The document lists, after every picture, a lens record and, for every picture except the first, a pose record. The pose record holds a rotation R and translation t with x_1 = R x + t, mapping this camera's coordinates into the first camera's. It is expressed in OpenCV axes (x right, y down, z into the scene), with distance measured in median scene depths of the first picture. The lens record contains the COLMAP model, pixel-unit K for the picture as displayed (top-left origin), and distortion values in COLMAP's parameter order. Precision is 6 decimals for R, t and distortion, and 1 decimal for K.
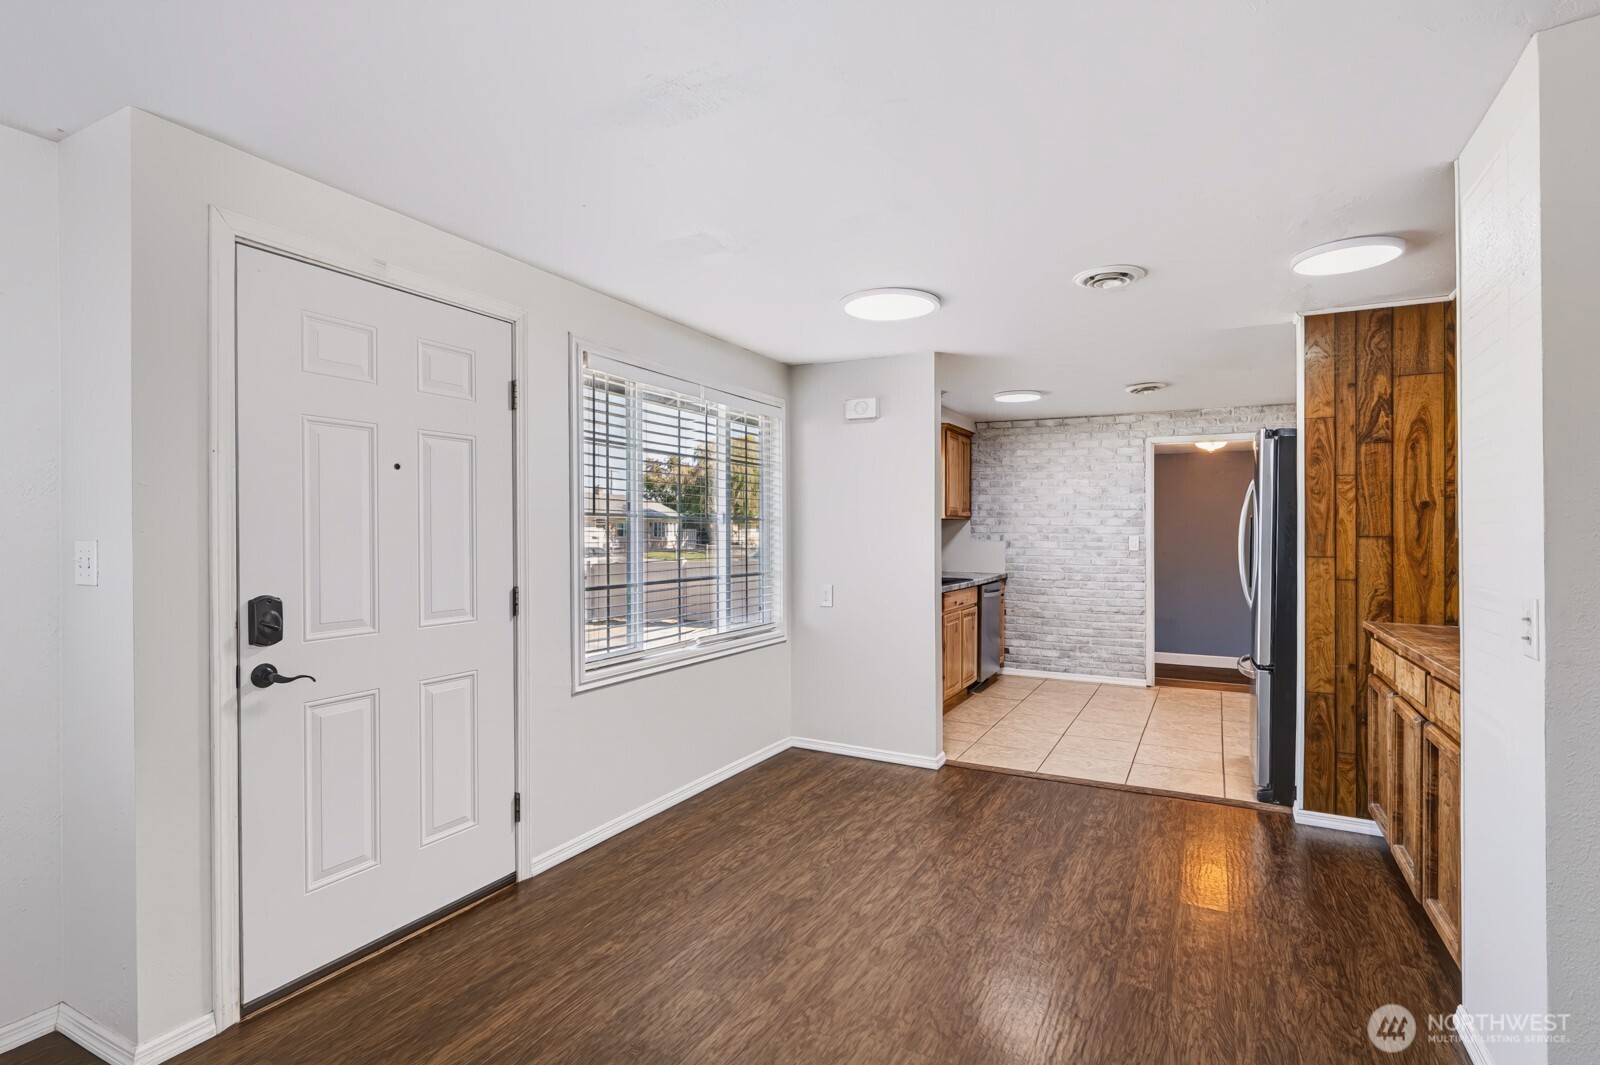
lens RADIAL K [[766.1, 0, 804.1], [0, 766.1, 529.7], [0, 0, 1]] dist [-0.008627, 0.001013]
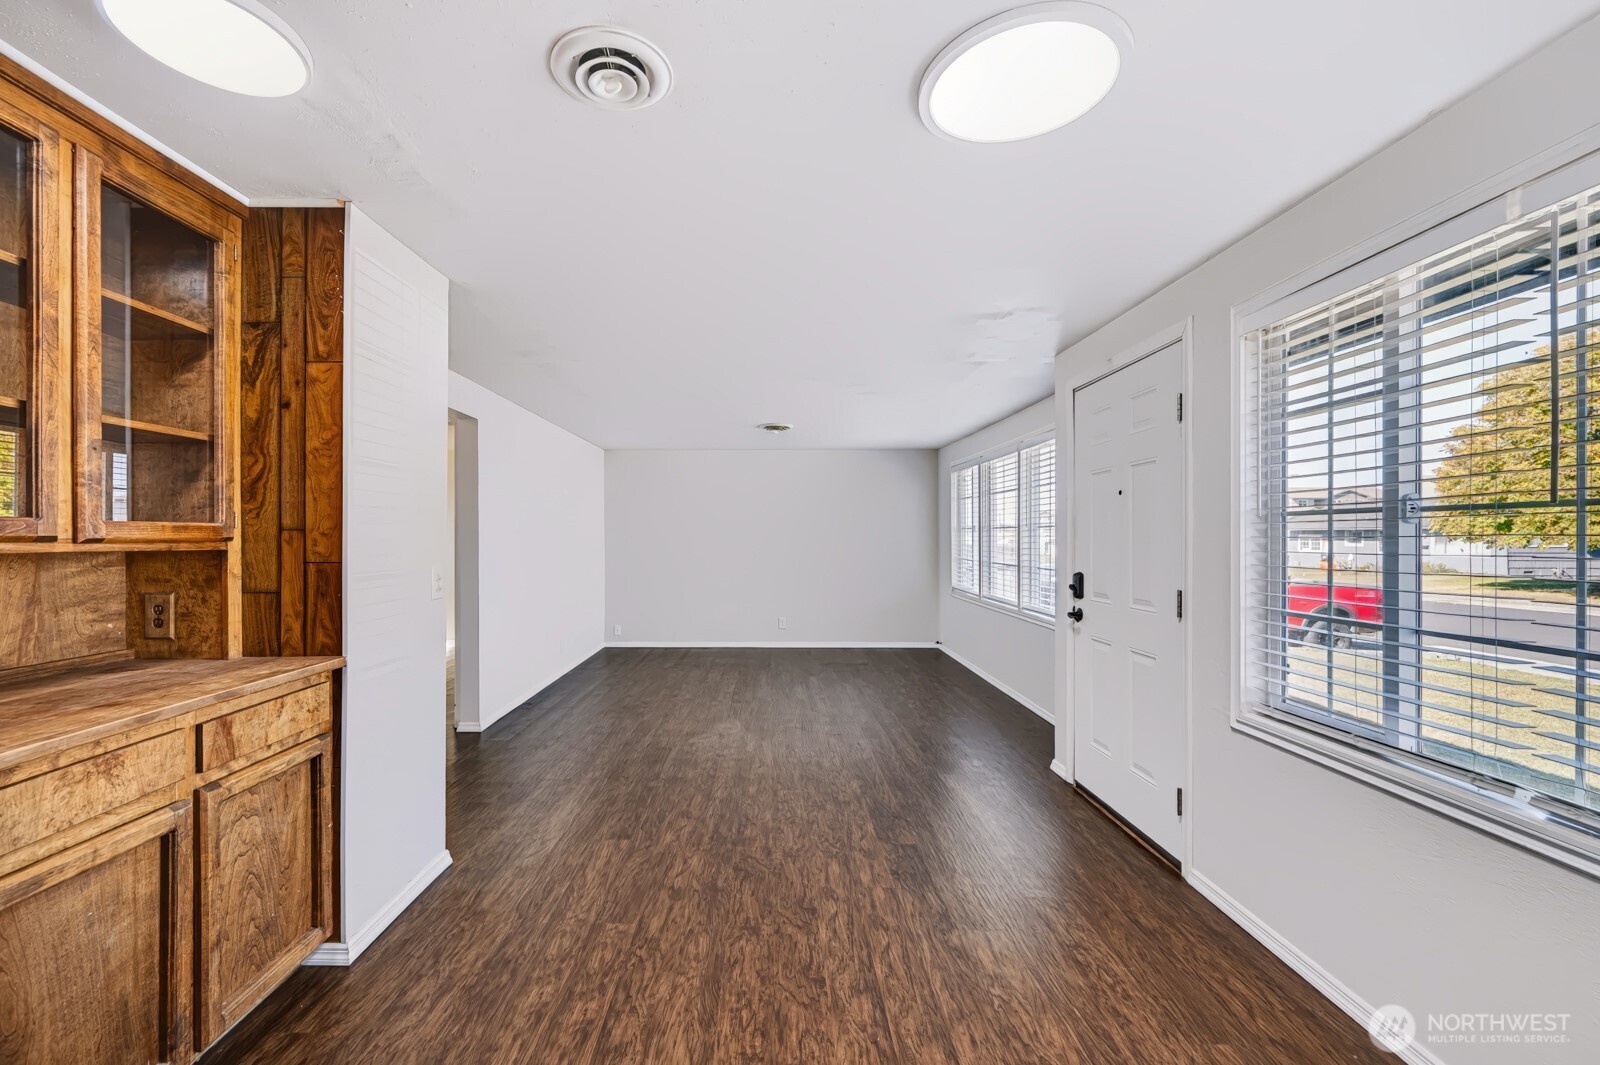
lens RADIAL K [[666.9, 0, 758.6], [0, 666.9, 548.3], [0, 0, 1]] dist [-0.000394, -0.000119]
pose [[-0.892644, -0.001231, -0.450761, 0.393395], [-0.006120, 0.999937, 0.009389, 0.009316], [0.450721, 0.011140, -0.892595, 1.112047]]
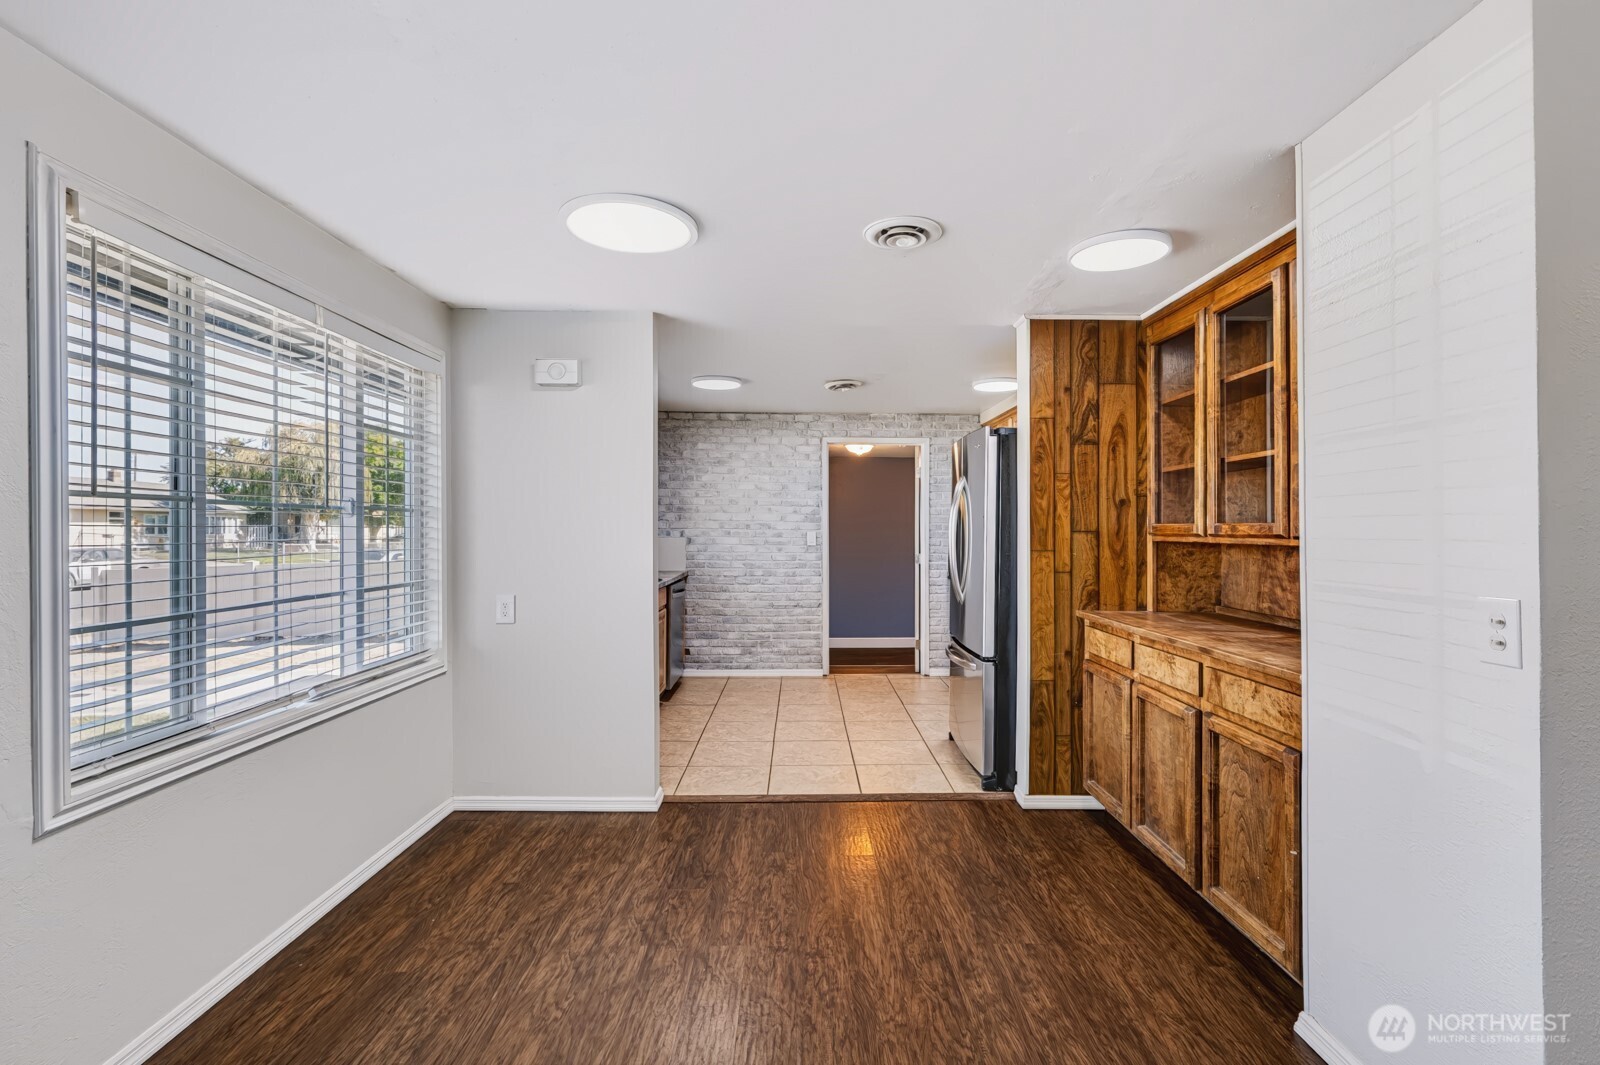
lens RADIAL K [[710.9, 0, 811.6], [0, 710.9, 530.1], [0, 0, 1]] dist [0.007807, -0.002571]
pose [[0.871518, -0.001739, 0.490361, -0.066589], [-0.000709, 0.999988, 0.004806, 0.002326], [-0.490363, -0.004536, 0.871506, 0.262871]]
